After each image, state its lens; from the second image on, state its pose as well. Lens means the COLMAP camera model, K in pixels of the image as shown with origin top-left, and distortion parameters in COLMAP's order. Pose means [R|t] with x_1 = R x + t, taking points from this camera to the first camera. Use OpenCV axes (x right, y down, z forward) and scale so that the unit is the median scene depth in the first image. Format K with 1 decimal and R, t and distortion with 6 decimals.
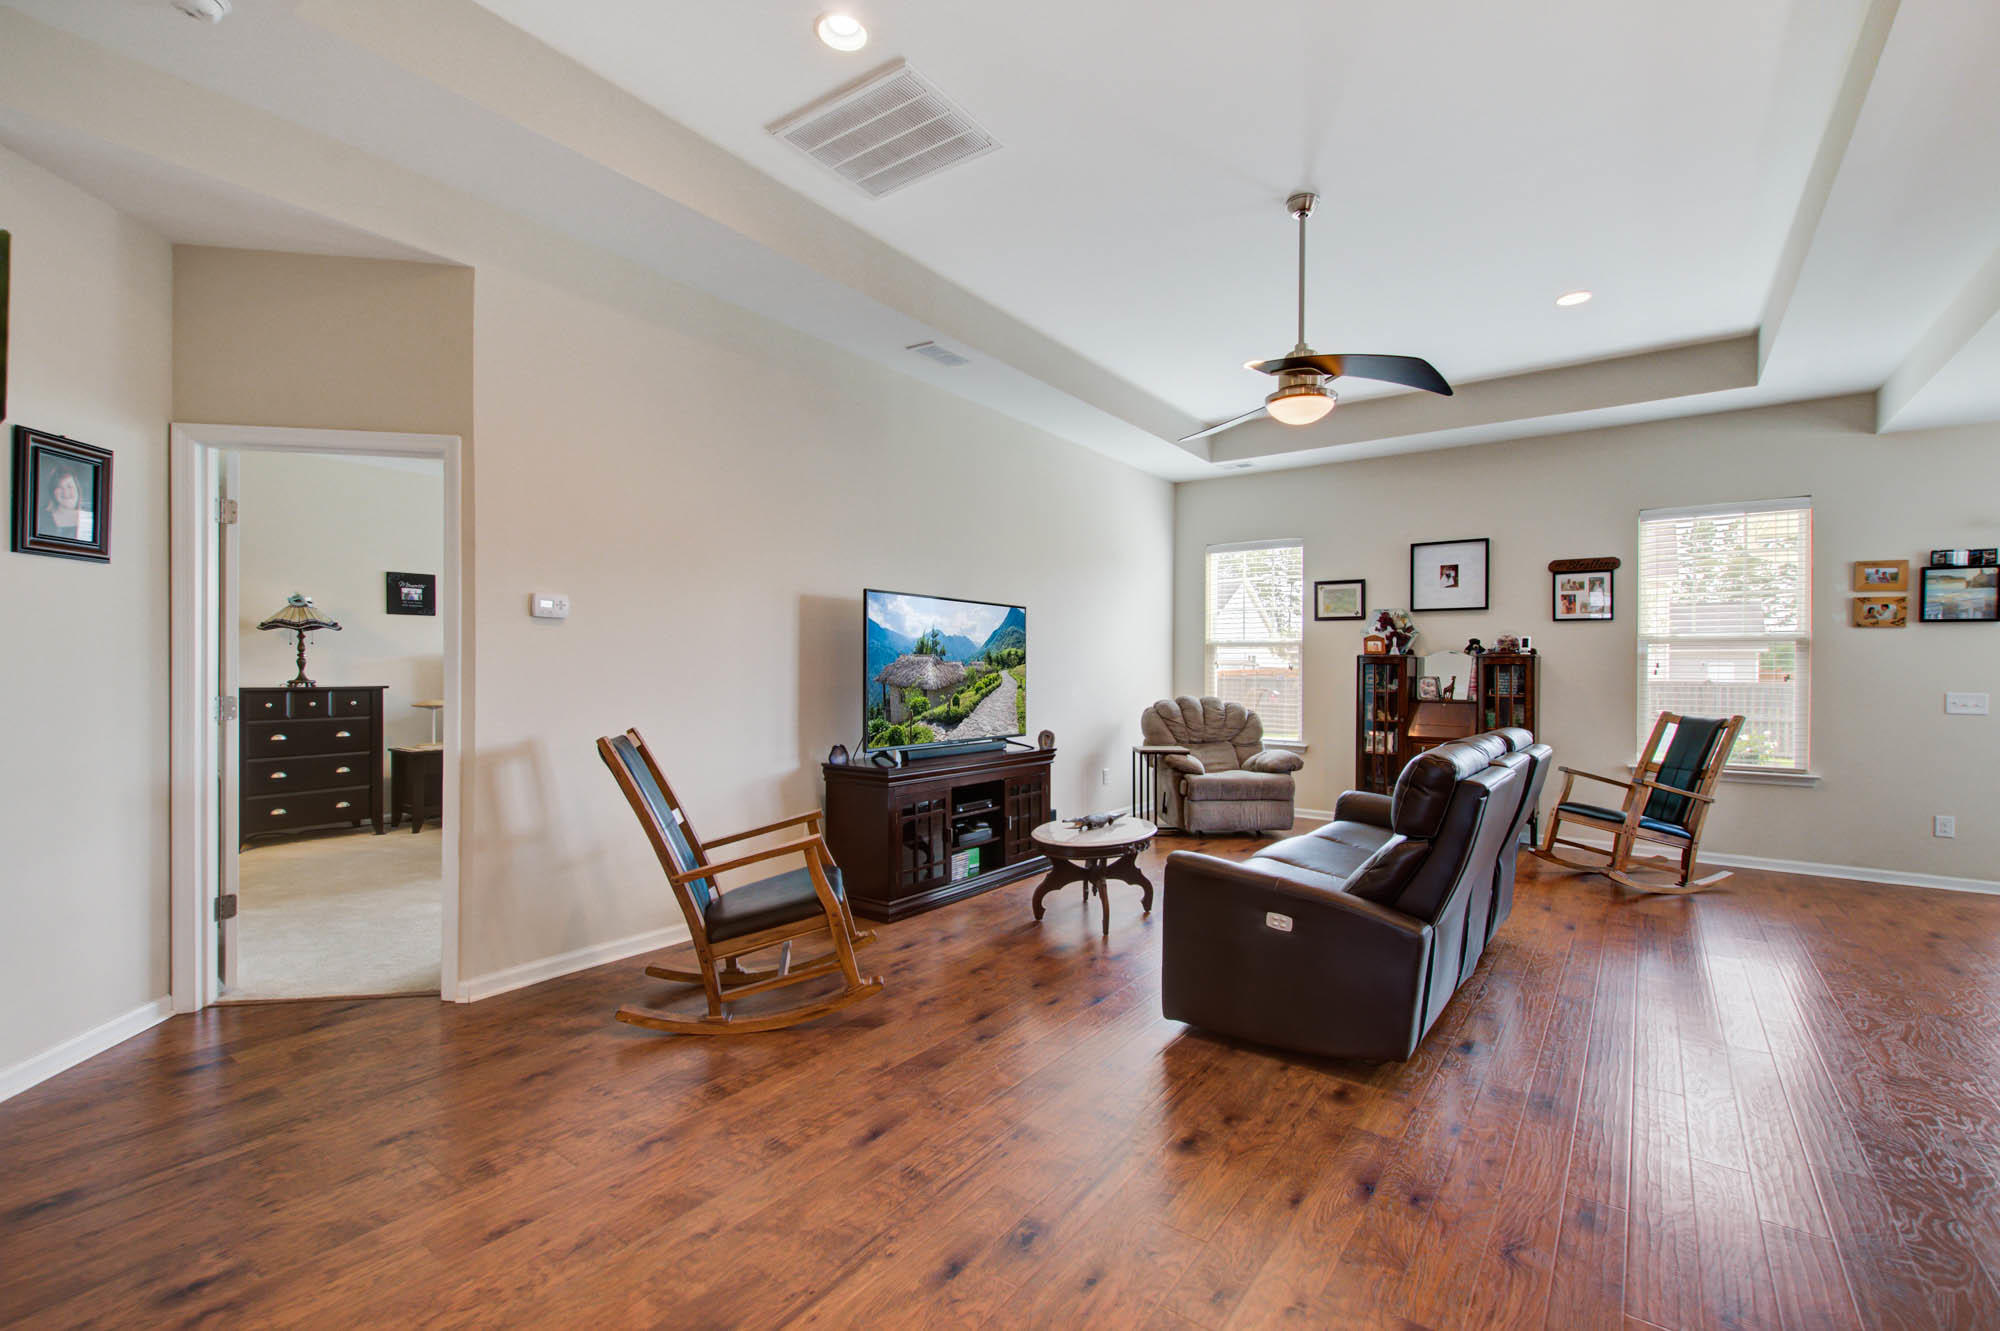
lens RADIAL K [[870.3, 0, 1003.4], [0, 870.3, 672.2], [0, 0, 1]] dist [0.009901, -0.002441]
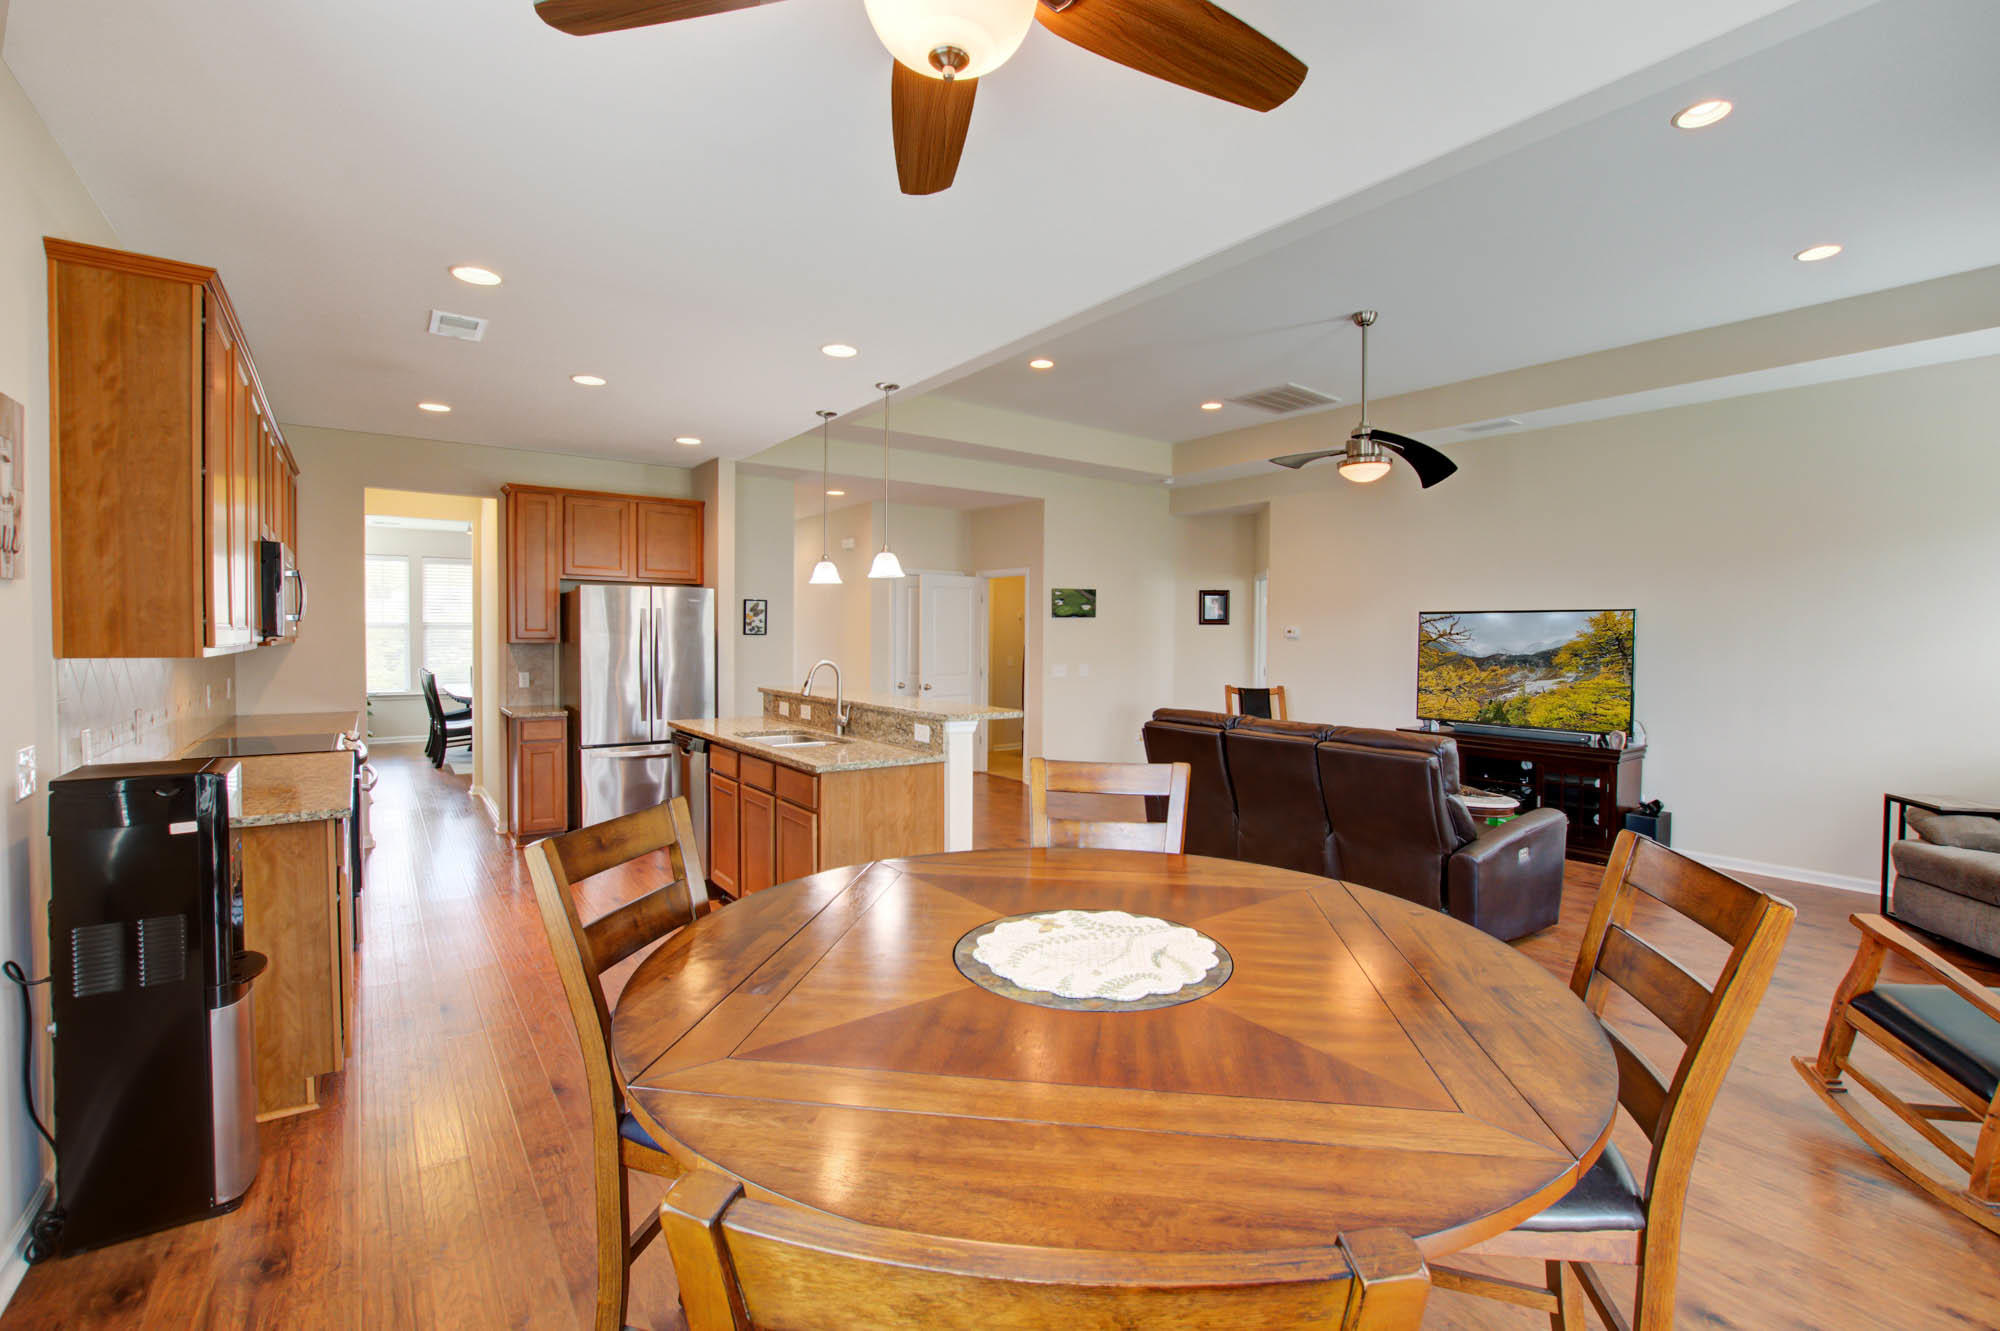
lens RADIAL K [[870.3, 0, 1002.4], [0, 870.3, 648.5], [0, 0, 1]] dist [0.009901, -0.002441]
pose [[-0.309707, 0.002528, -0.950829, 1.155842], [-0.016481, 0.999832, 0.008026, -0.022661], [0.950689, 0.018157, -0.309613, 0.585615]]
